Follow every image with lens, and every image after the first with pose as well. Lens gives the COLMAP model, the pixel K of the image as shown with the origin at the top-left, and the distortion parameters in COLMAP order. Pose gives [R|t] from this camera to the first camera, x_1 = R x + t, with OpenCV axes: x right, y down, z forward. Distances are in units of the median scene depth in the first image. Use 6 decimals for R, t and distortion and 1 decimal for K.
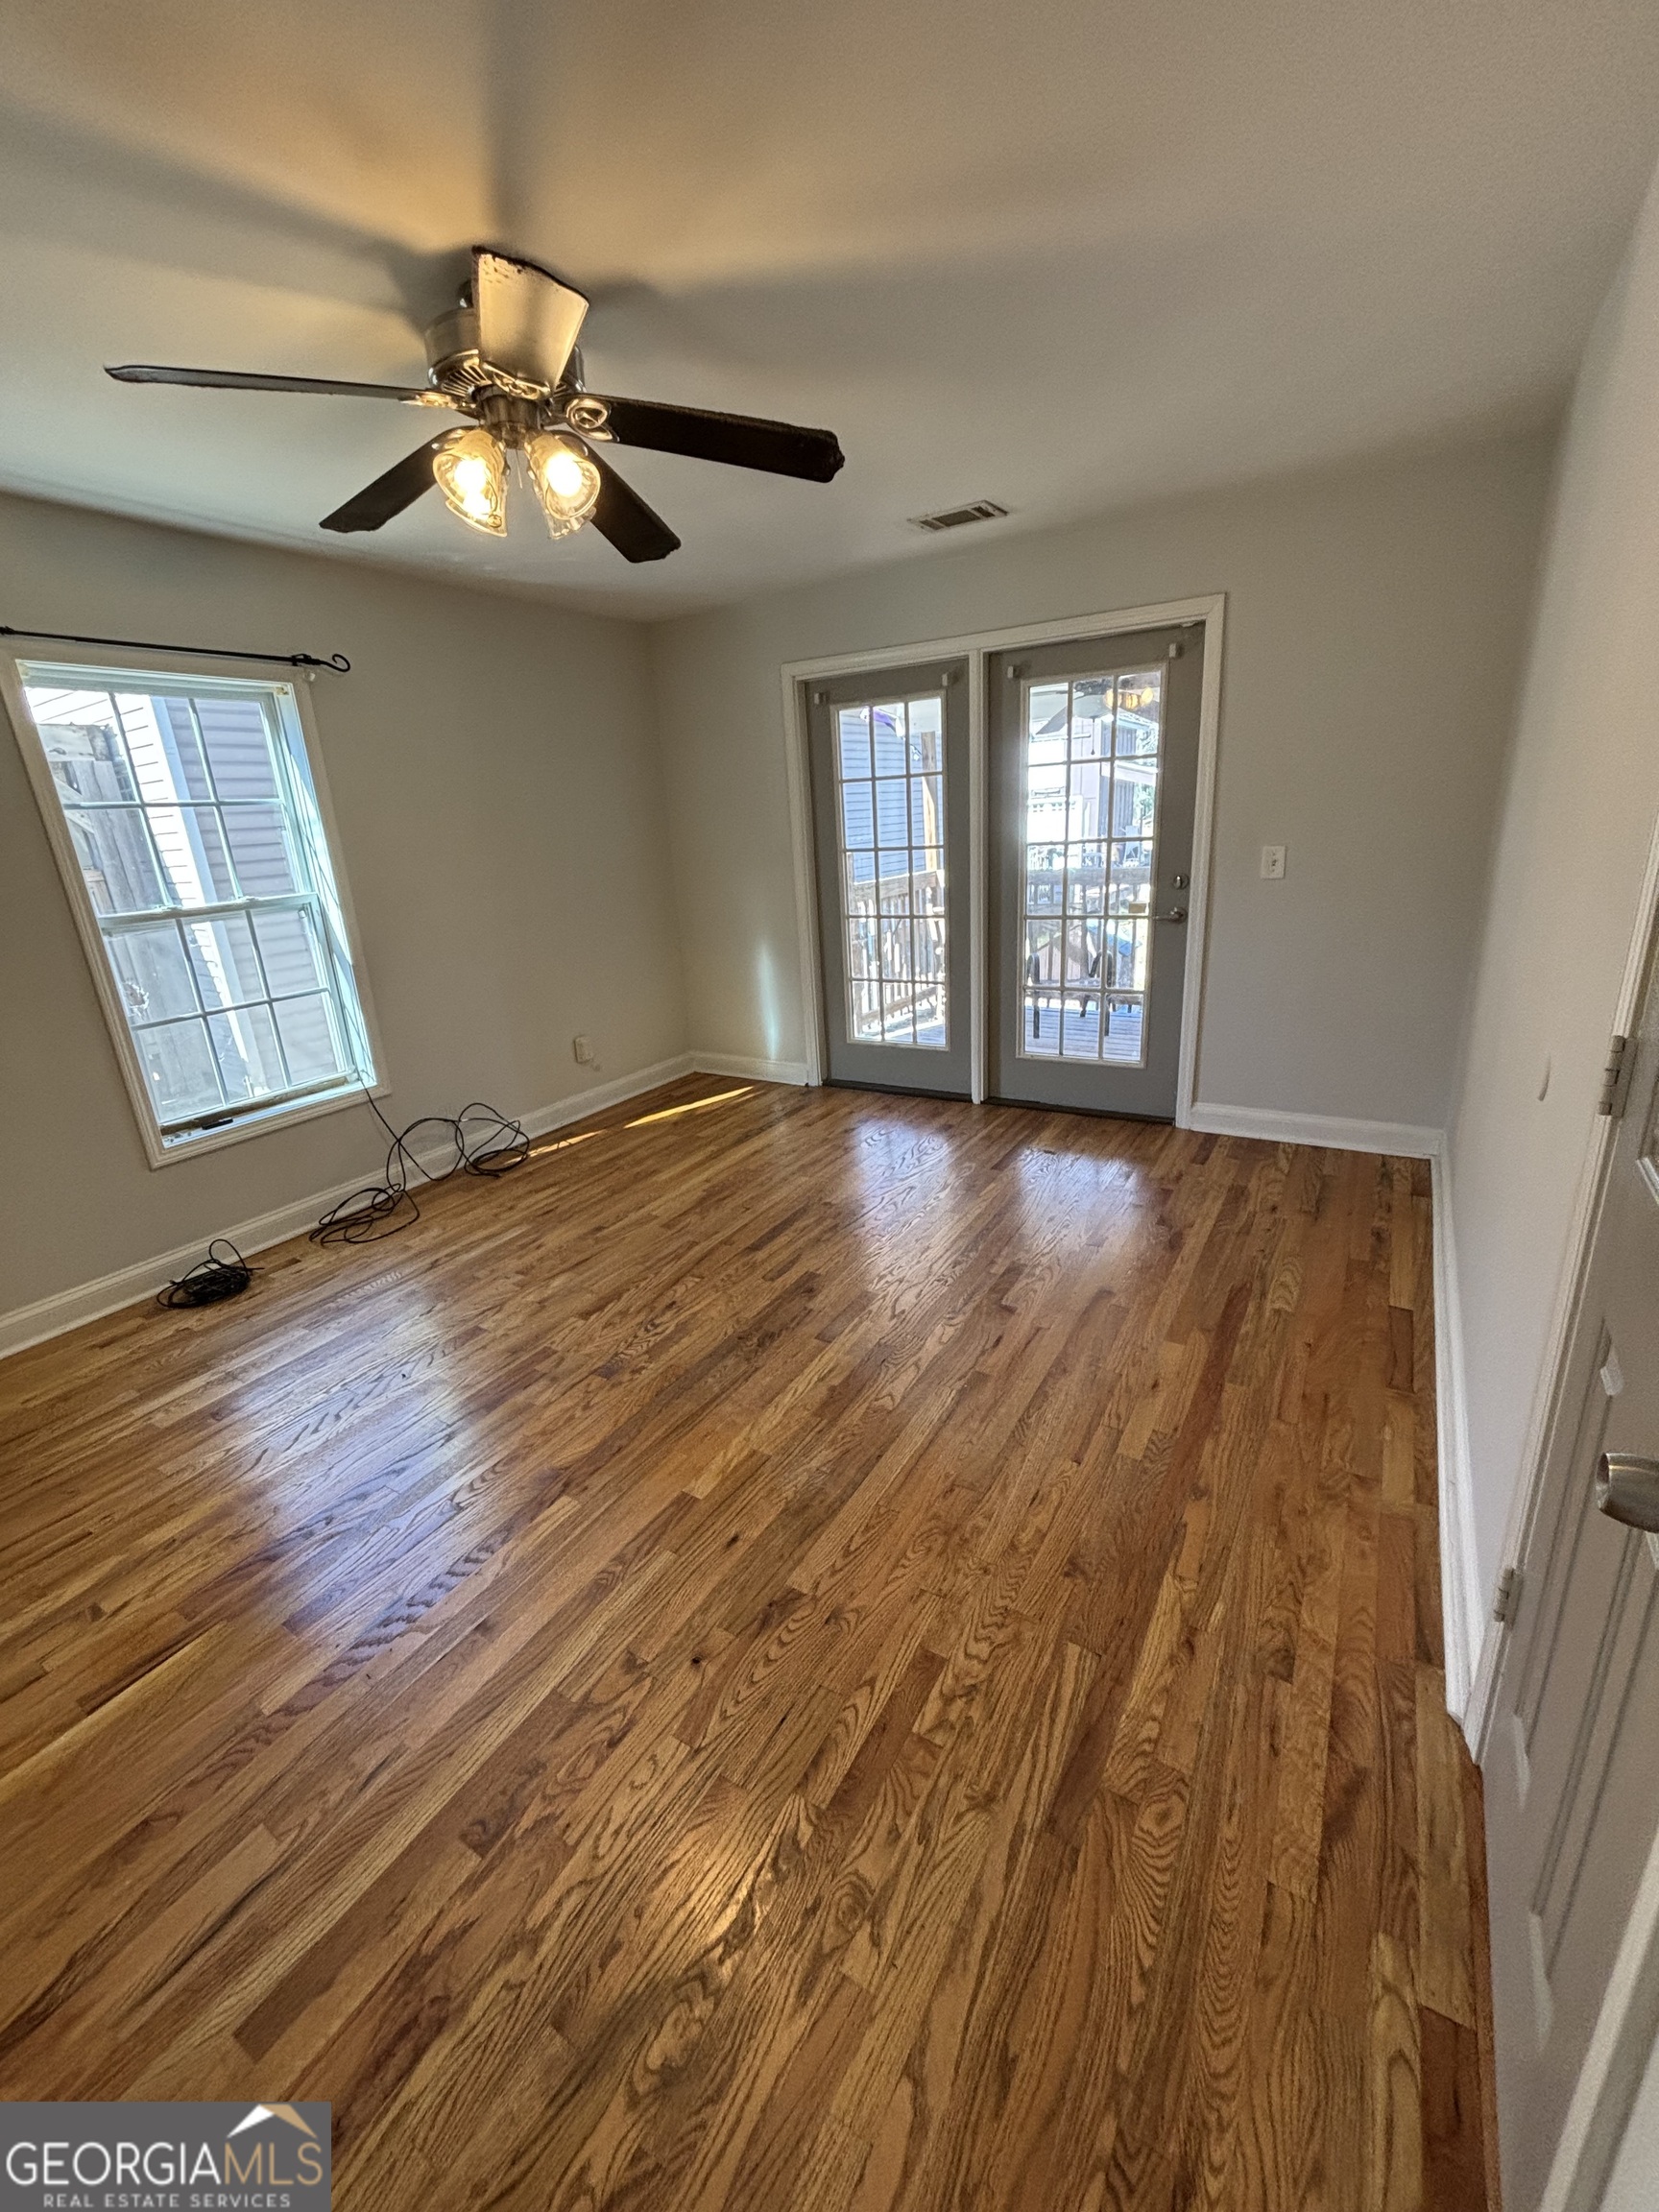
lens RADIAL K [[889.3, 0, 829.5], [0, 889.3, 1106.0], [0, 0, 1]] dist [-0.000187, 0.000484]
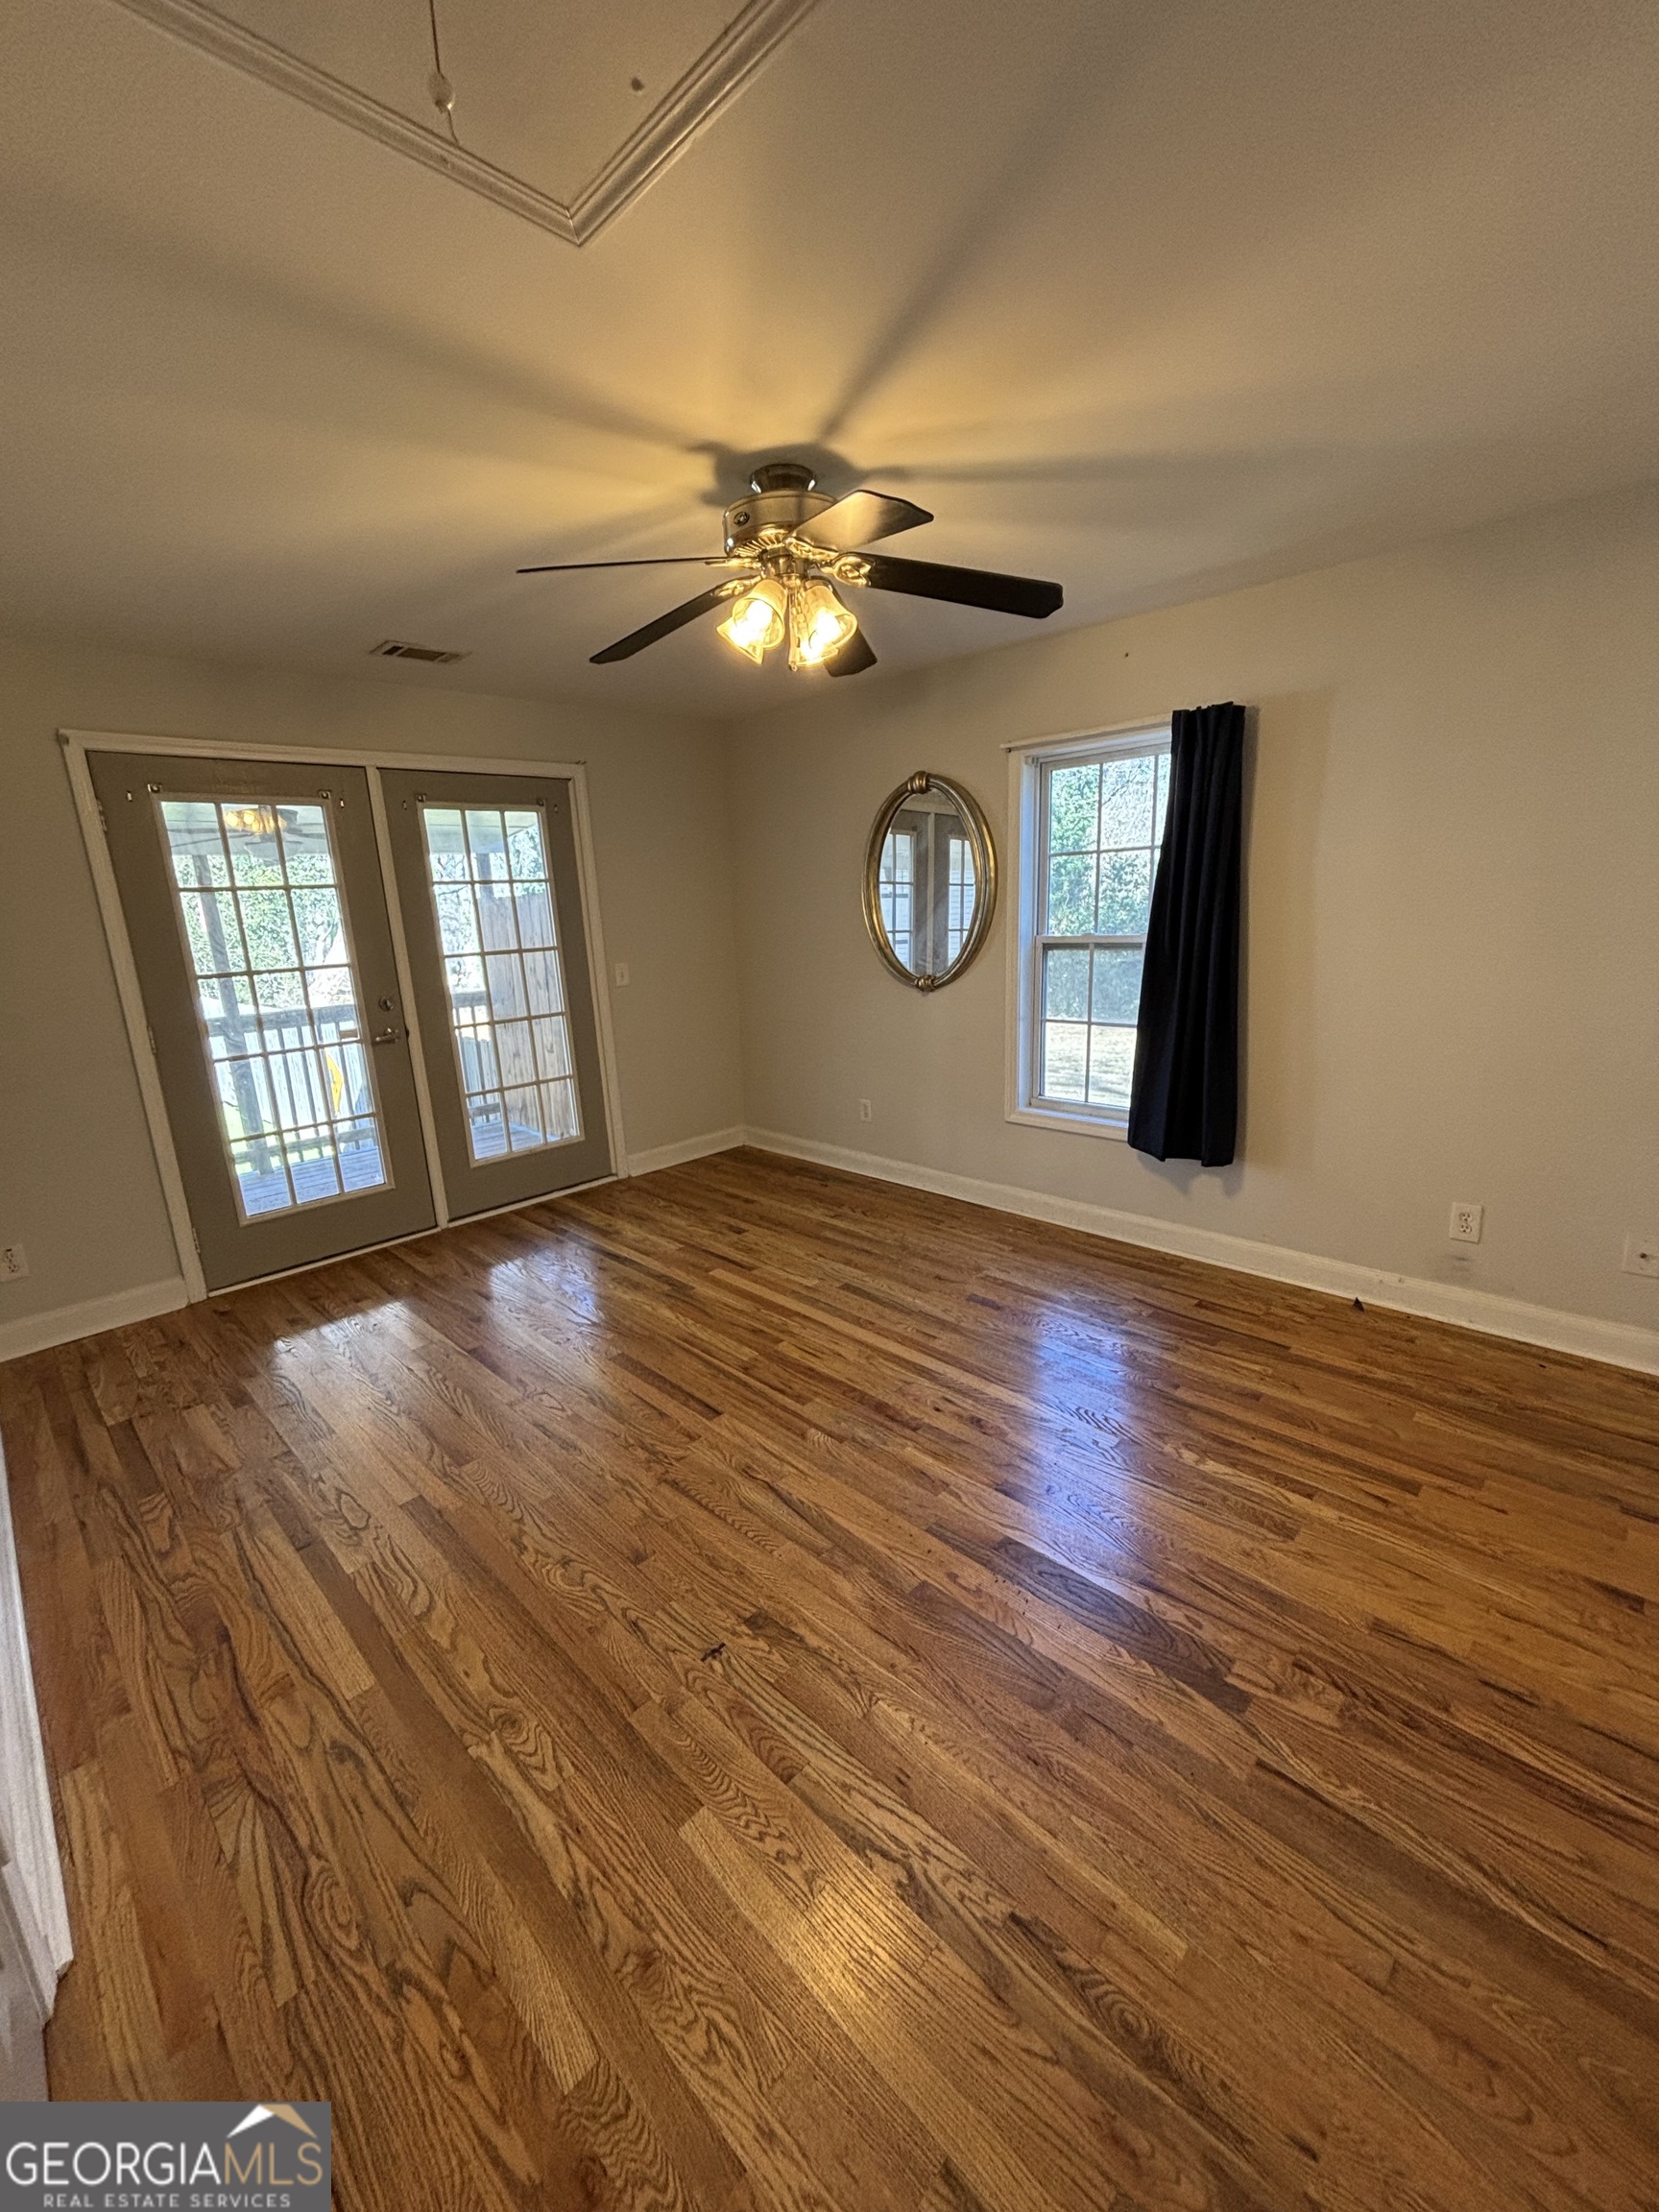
lens RADIAL K [[889.3, 0, 829.5], [0, 889.3, 1106.0], [0, 0, 1]] dist [-0.000187, 0.000484]
pose [[0.271307, -0.180134, 0.945486, -0.645727], [0.325631, 0.941582, 0.085951, -0.078886], [-0.905736, 0.284561, 0.314115, 0.336338]]
